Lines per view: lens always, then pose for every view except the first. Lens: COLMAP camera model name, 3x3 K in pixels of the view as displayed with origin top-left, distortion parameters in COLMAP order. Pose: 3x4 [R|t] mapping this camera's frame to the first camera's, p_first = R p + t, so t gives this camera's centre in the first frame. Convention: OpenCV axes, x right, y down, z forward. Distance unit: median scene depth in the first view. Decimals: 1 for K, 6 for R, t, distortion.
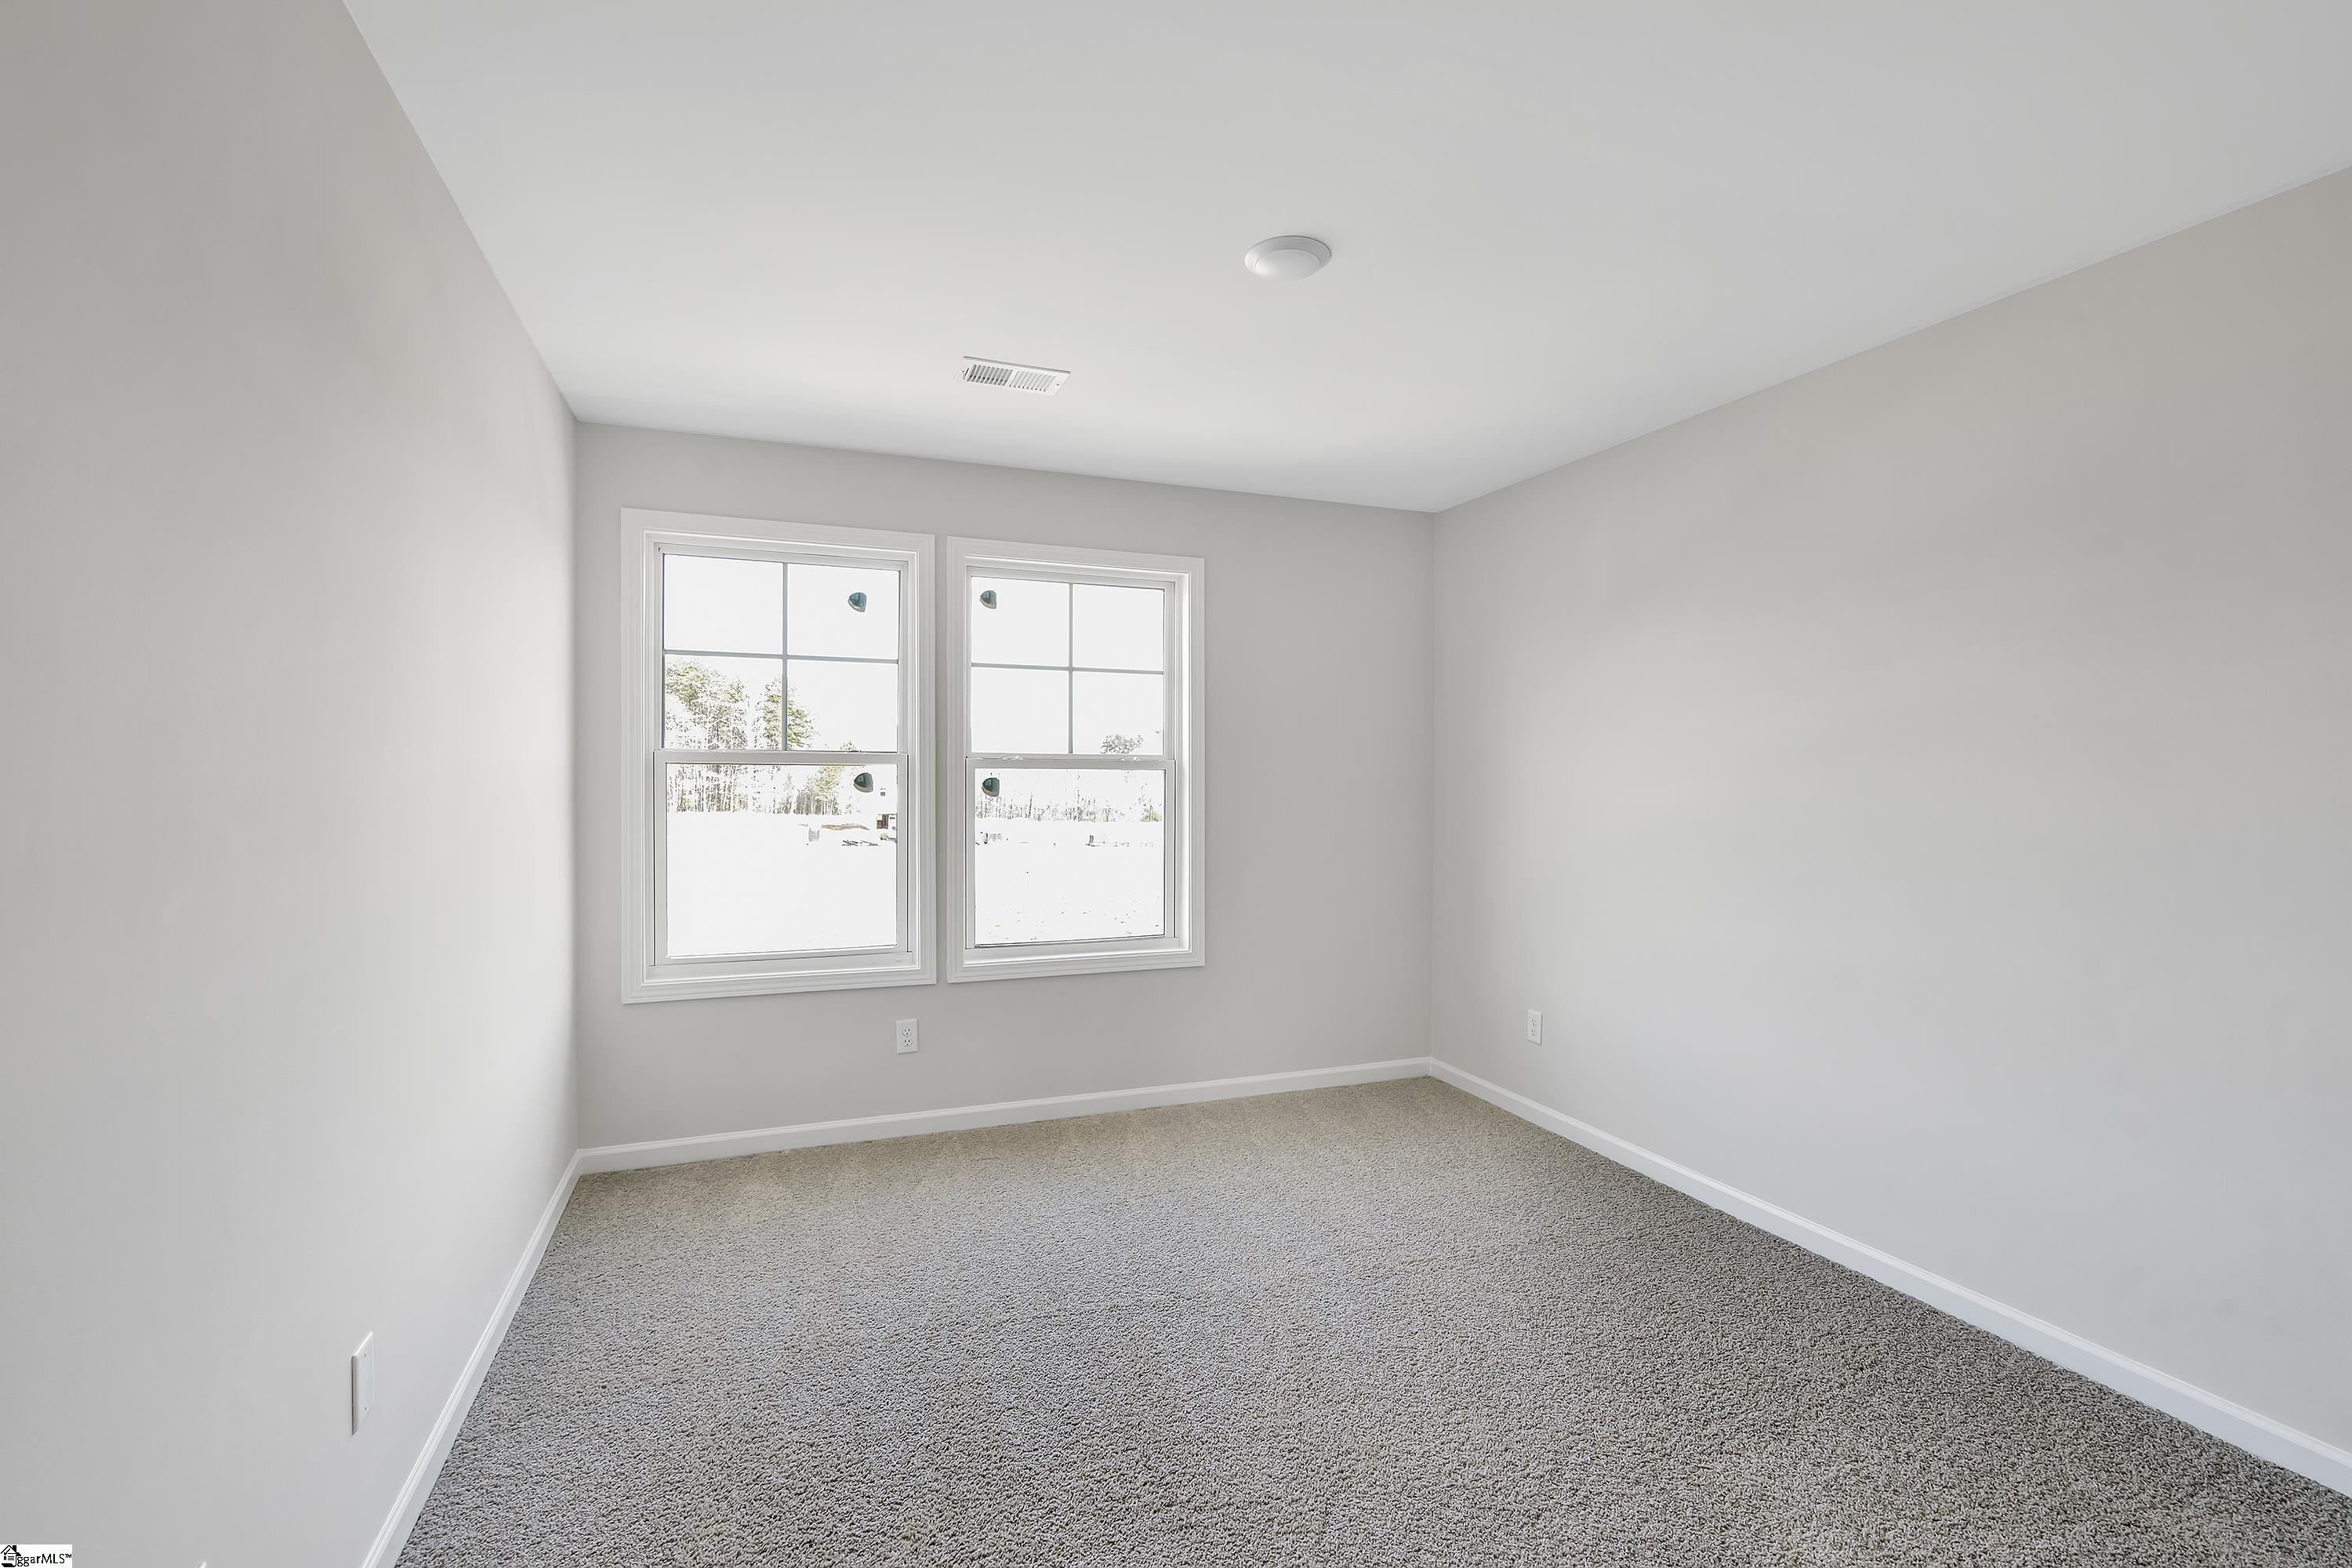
lens RADIAL K [[1022.6, 0, 1173.0], [0, 1022.6, 754.4], [0, 0, 1]] dist [0.002837, 0.000677]
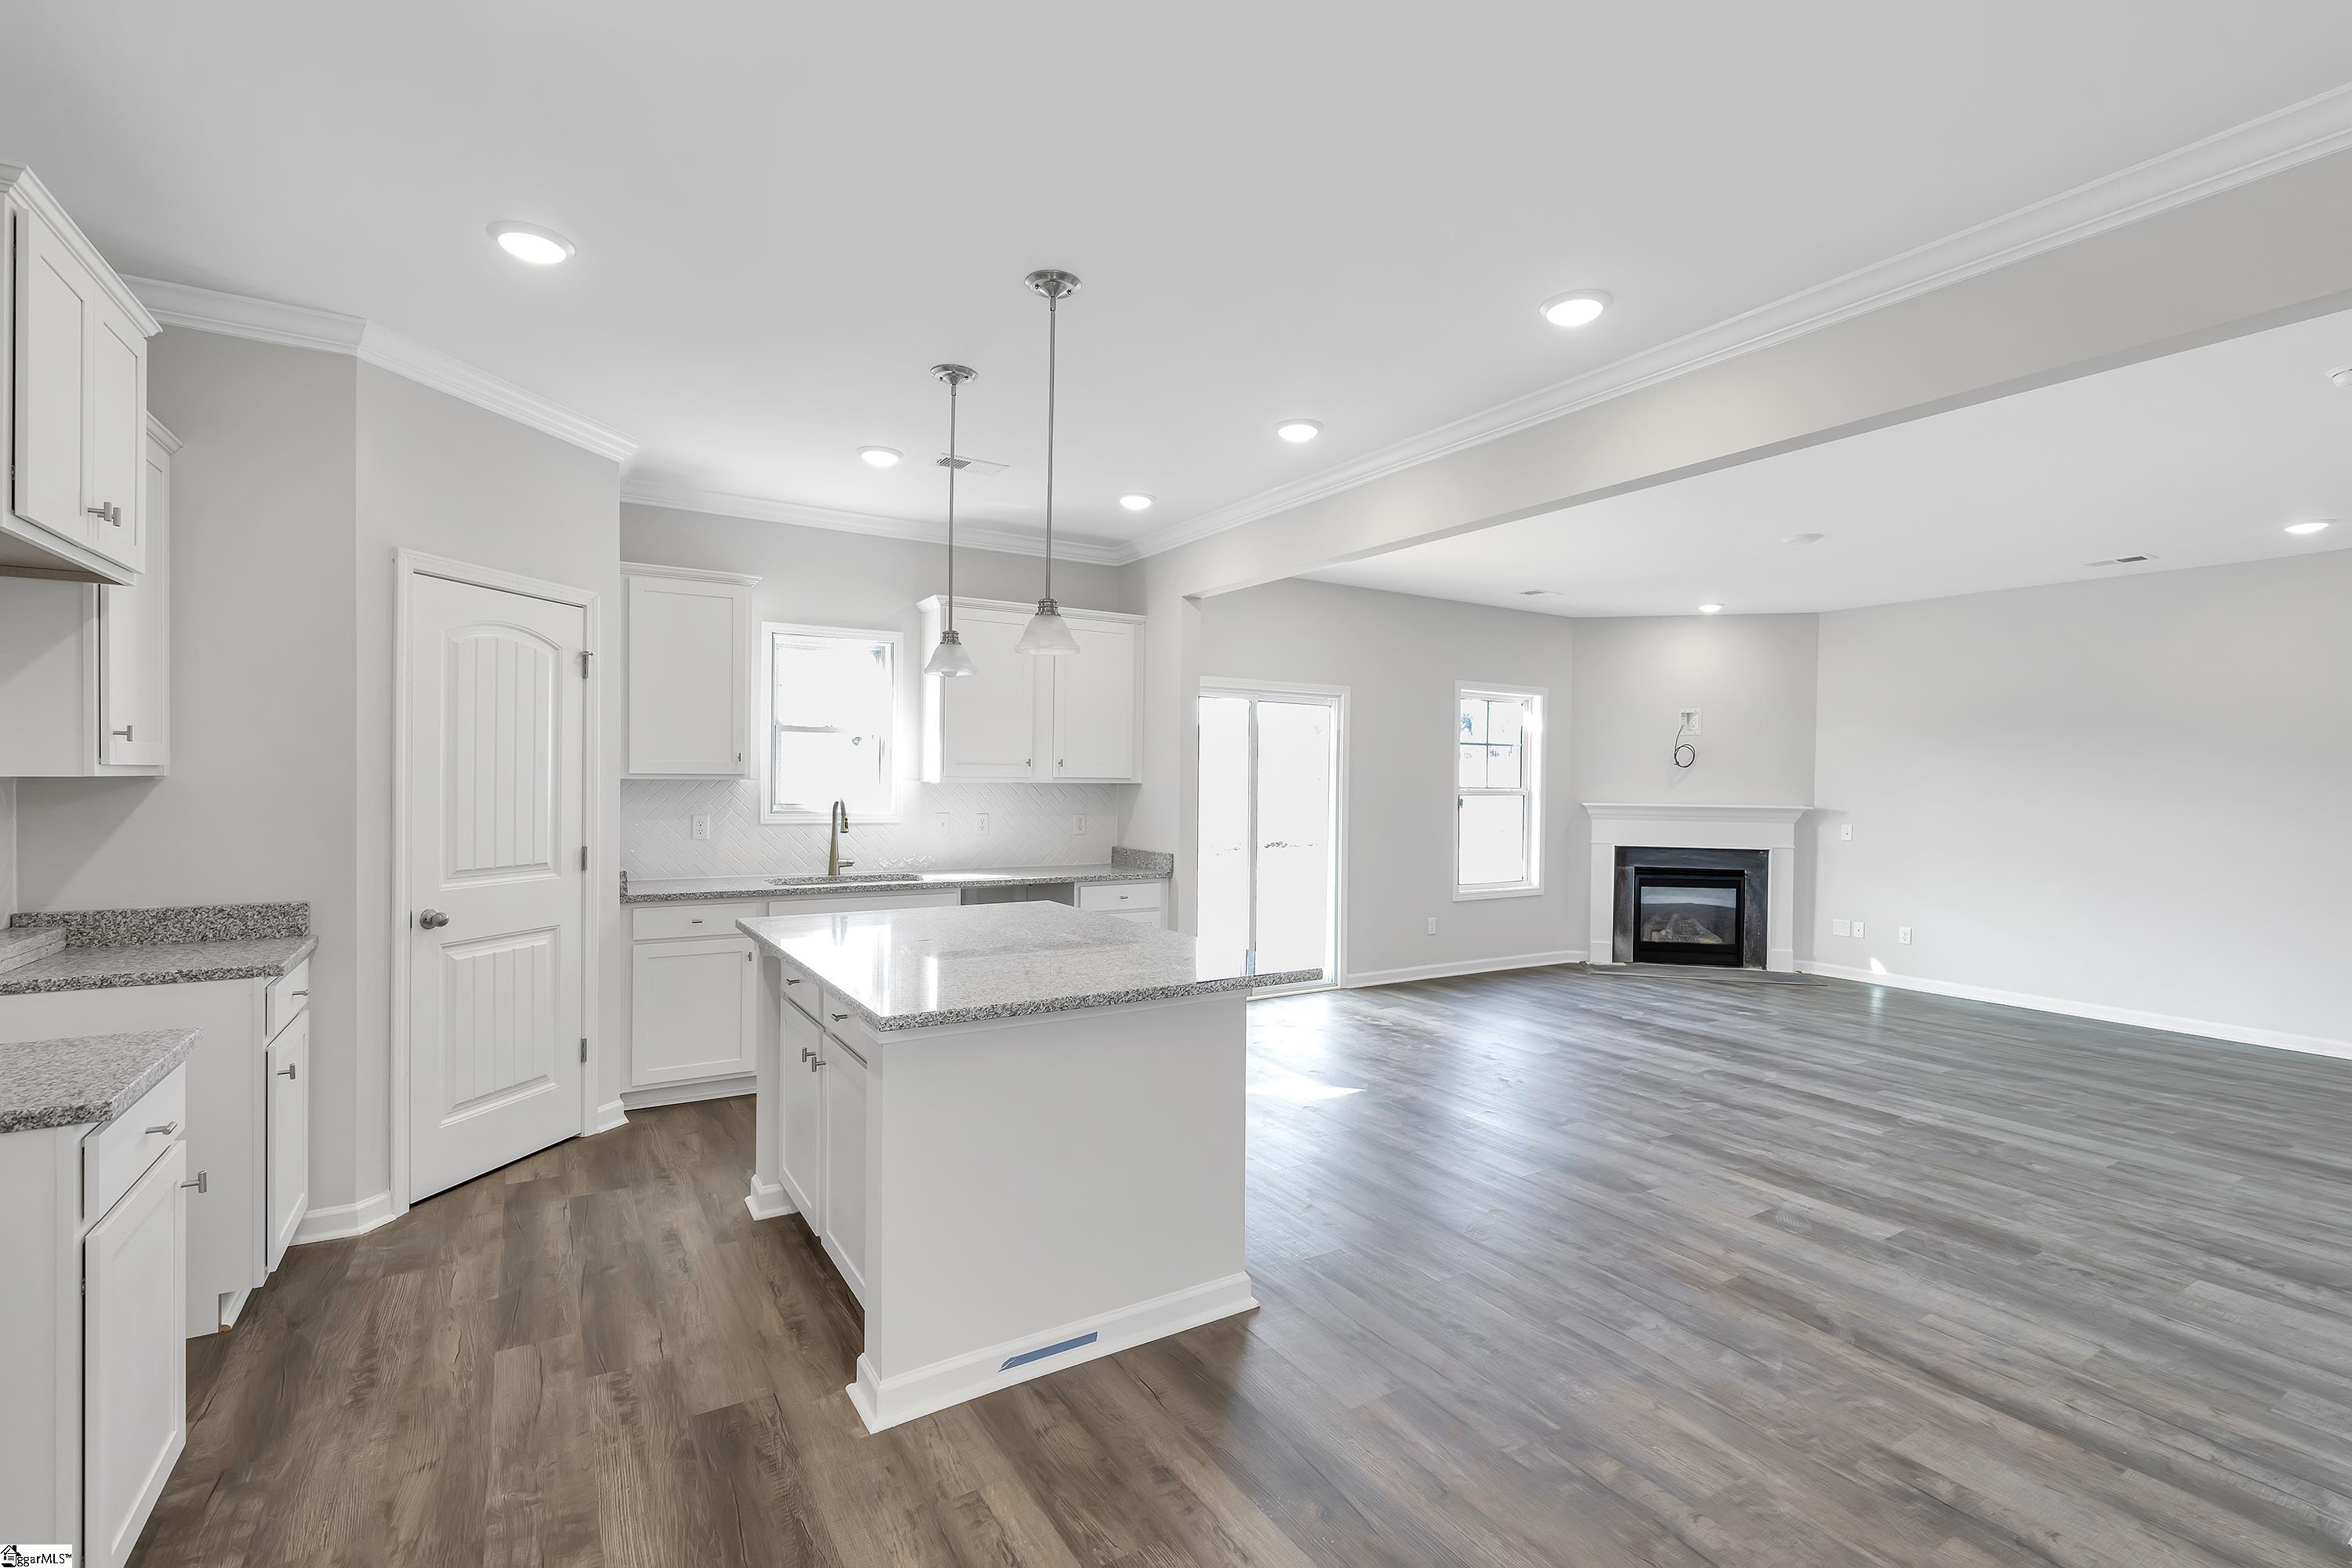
lens RADIAL K [[1050.8, 0, 1175.2], [0, 1050.8, 788.3], [0, 0, 1]] dist [-0.003331, 0.001570]
pose [[0.980391, 0.011058, 0.196753, -1.083151], [-0.018248, 0.999229, 0.034765, -0.058791], [-0.196217, -0.037674, 0.979836, -0.860383]]
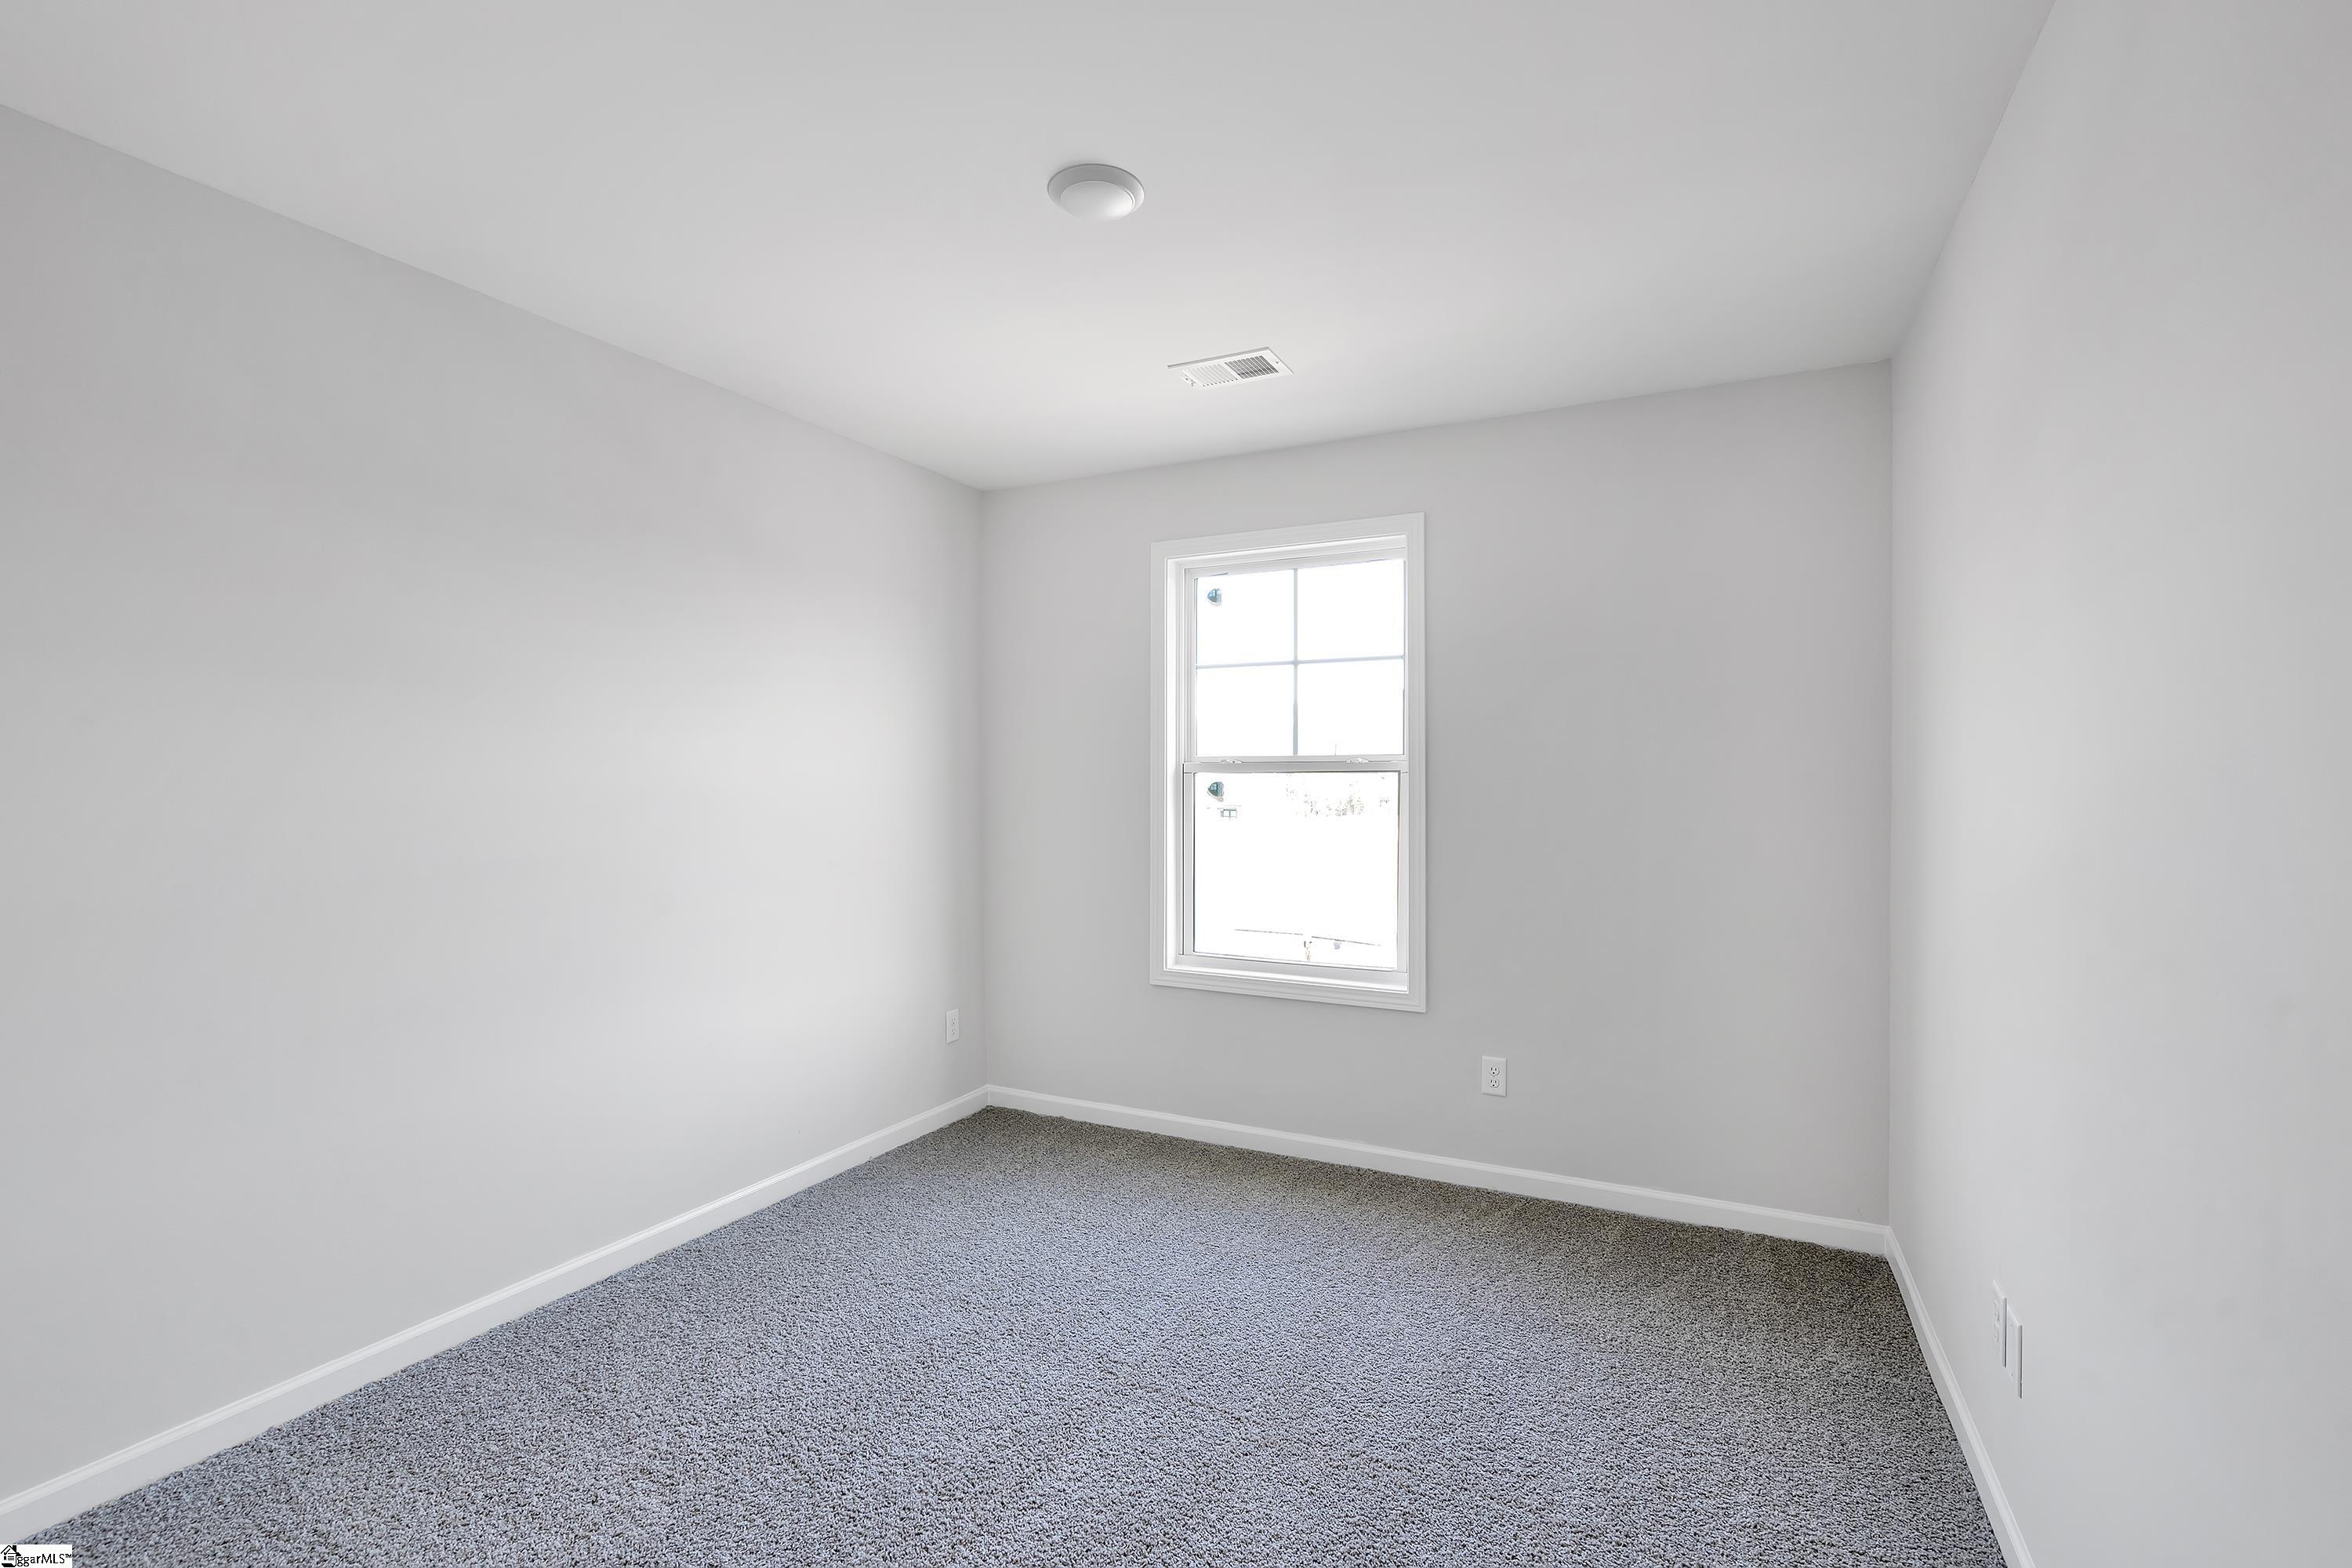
lens RADIAL K [[1136.9, 0, 1103.6], [0, 1136.9, 779.3], [0, 0, 1]] dist [0.028028, 0.000266]
pose [[0.644752, 0.000155, -0.764392, 0.559345], [0.012723, 0.999859, 0.010934, 0.006689], [0.764286, -0.016775, 0.644659, 0.219310]]
